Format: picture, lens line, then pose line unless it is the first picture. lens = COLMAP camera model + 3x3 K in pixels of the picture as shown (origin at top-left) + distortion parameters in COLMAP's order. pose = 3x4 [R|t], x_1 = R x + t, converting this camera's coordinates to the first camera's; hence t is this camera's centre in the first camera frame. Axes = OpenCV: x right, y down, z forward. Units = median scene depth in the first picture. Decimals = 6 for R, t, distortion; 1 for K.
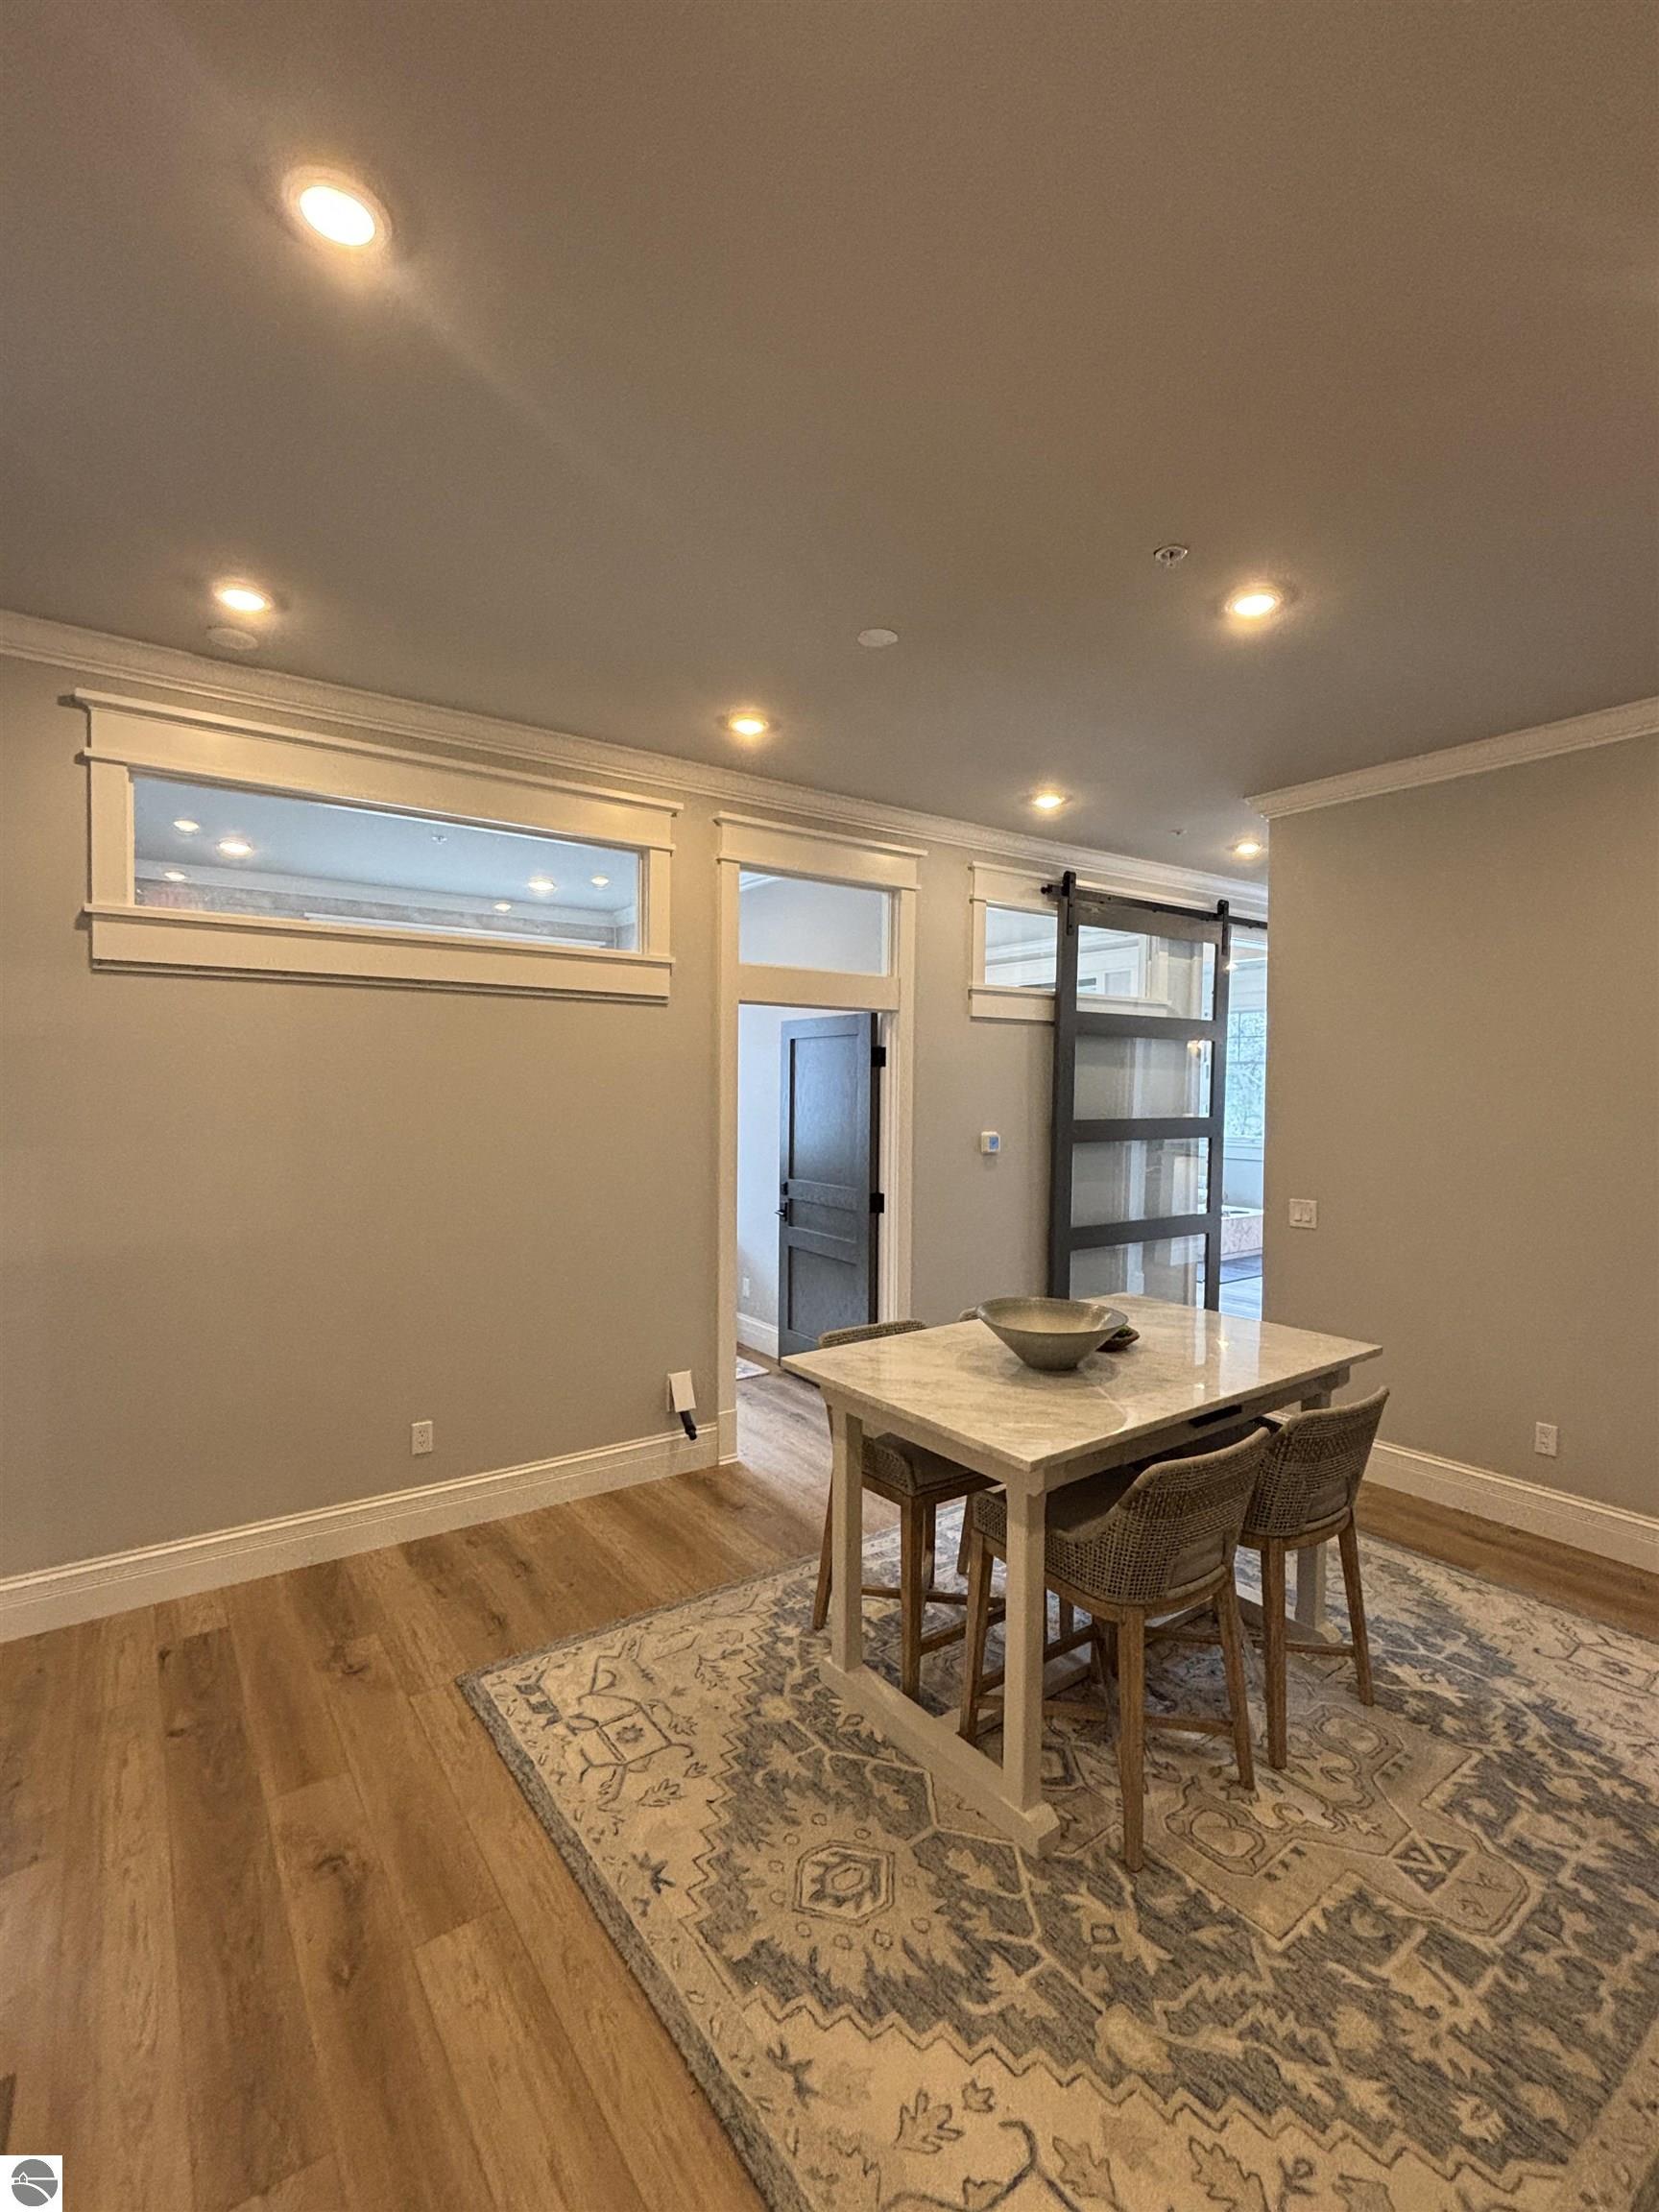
lens RADIAL K [[965.6, 0, 834.2], [0, 965.6, 1099.6], [0, 0, 1]] dist [0.000913, 0.000090]
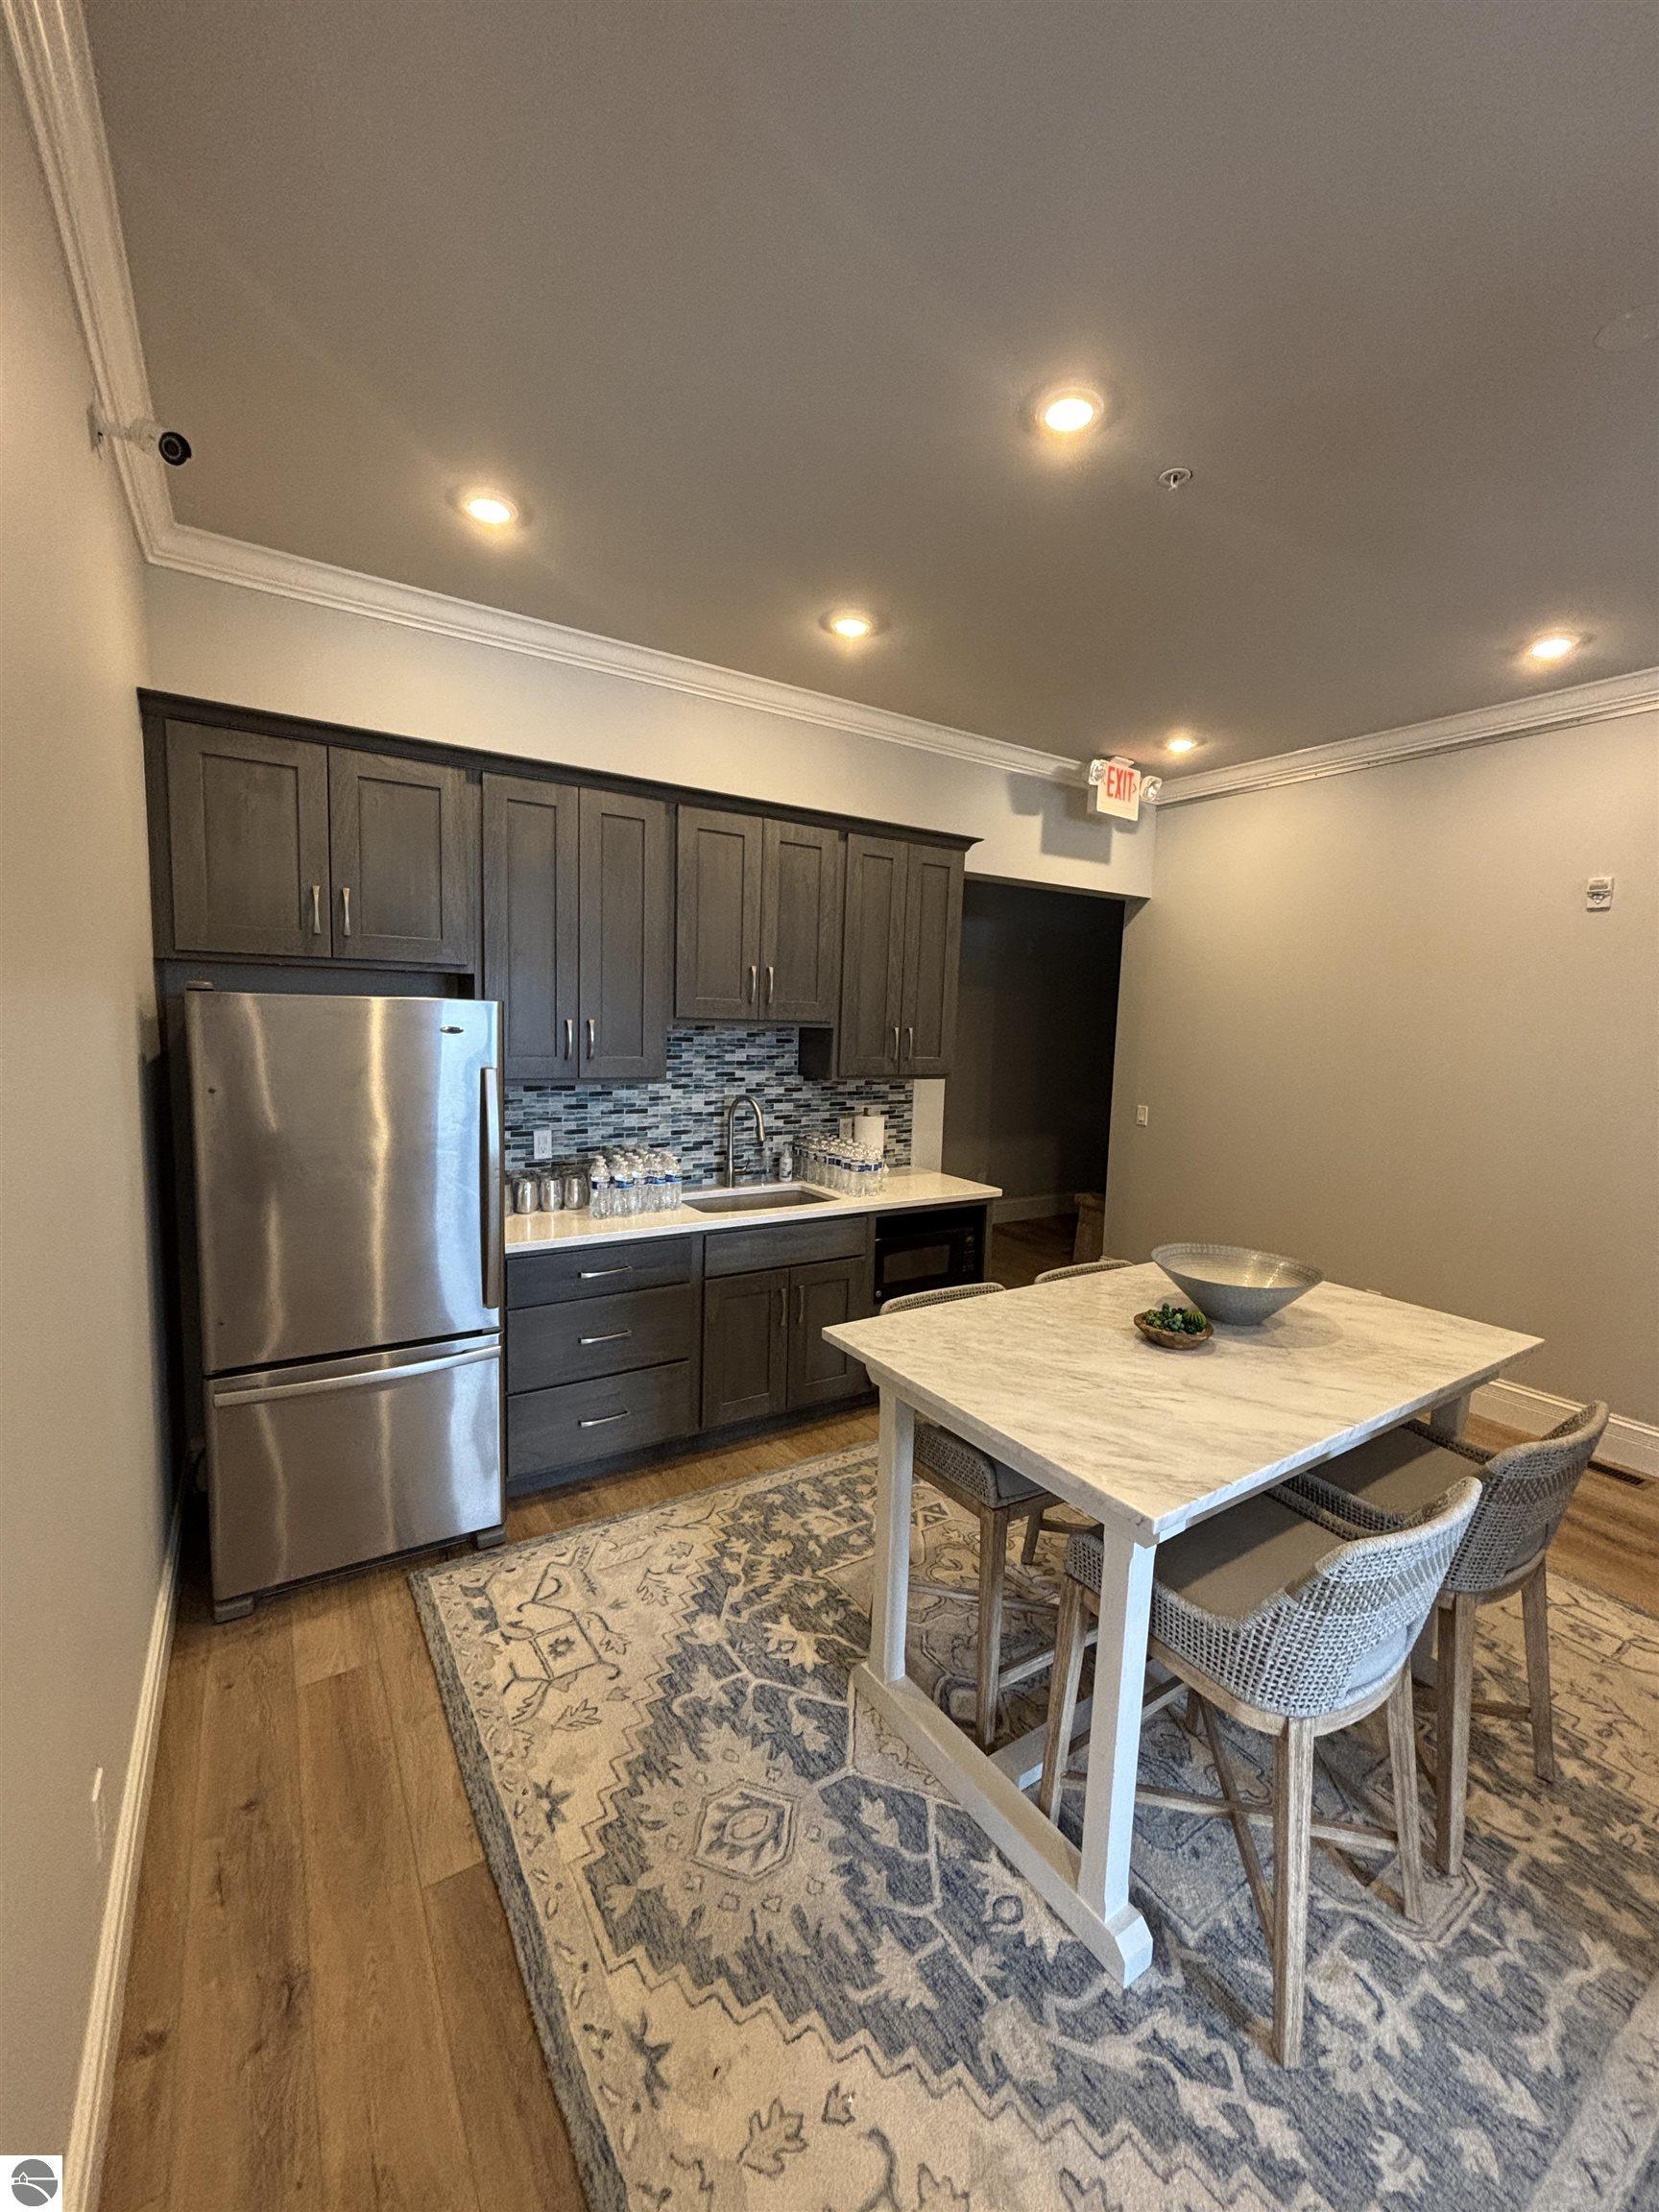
lens RADIAL K [[891.2, 0, 827.3], [0, 891.2, 1113.3], [0, 0, 1]] dist [0.006599, -0.001597]
pose [[-0.997729, -0.046863, 0.048380, 0.613477], [-0.040282, 0.990823, 0.129027, -0.018042], [-0.053982, 0.126786, -0.990460, 1.954727]]
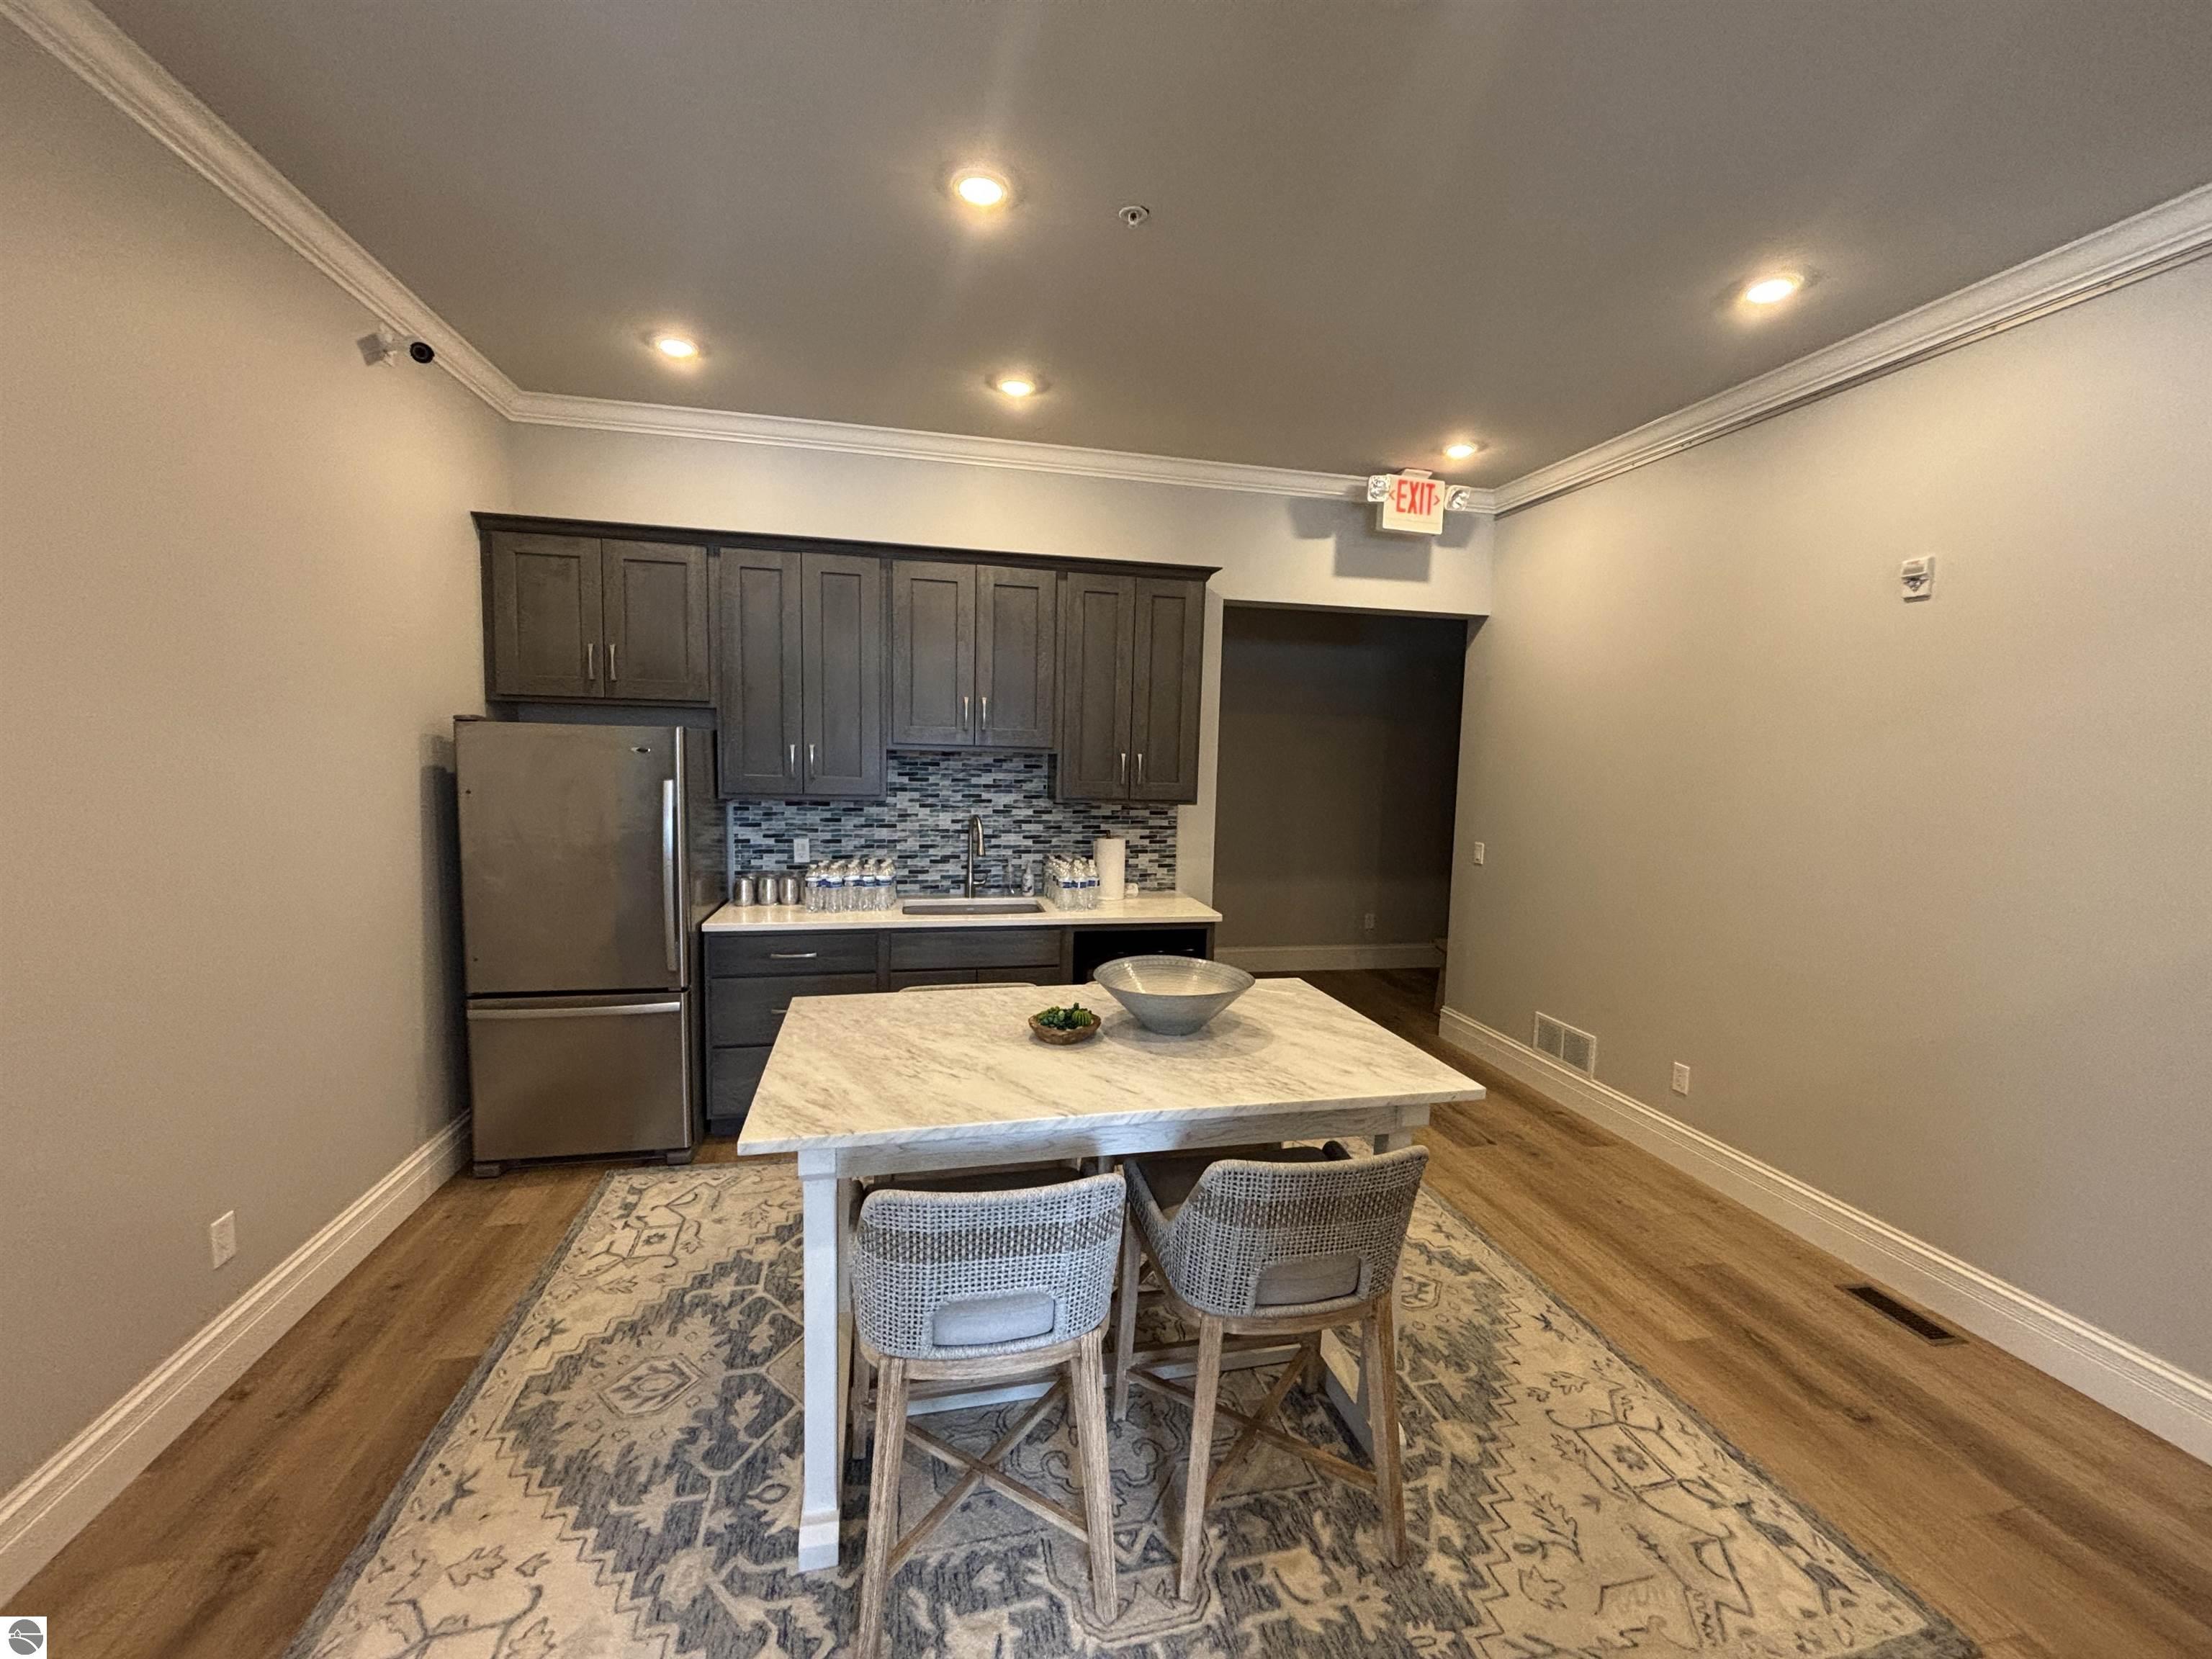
lens RADIAL K [[891.2, 0, 1103.4], [0, 891.2, 834.7], [0, 0, 1]] dist [0.006599, -0.001597]
pose [[-0.916751, -0.073083, 0.392716, -0.043513], [-0.028712, 0.992634, 0.117700, -0.013973], [-0.398425, 0.096626, -0.912097, 1.898322]]
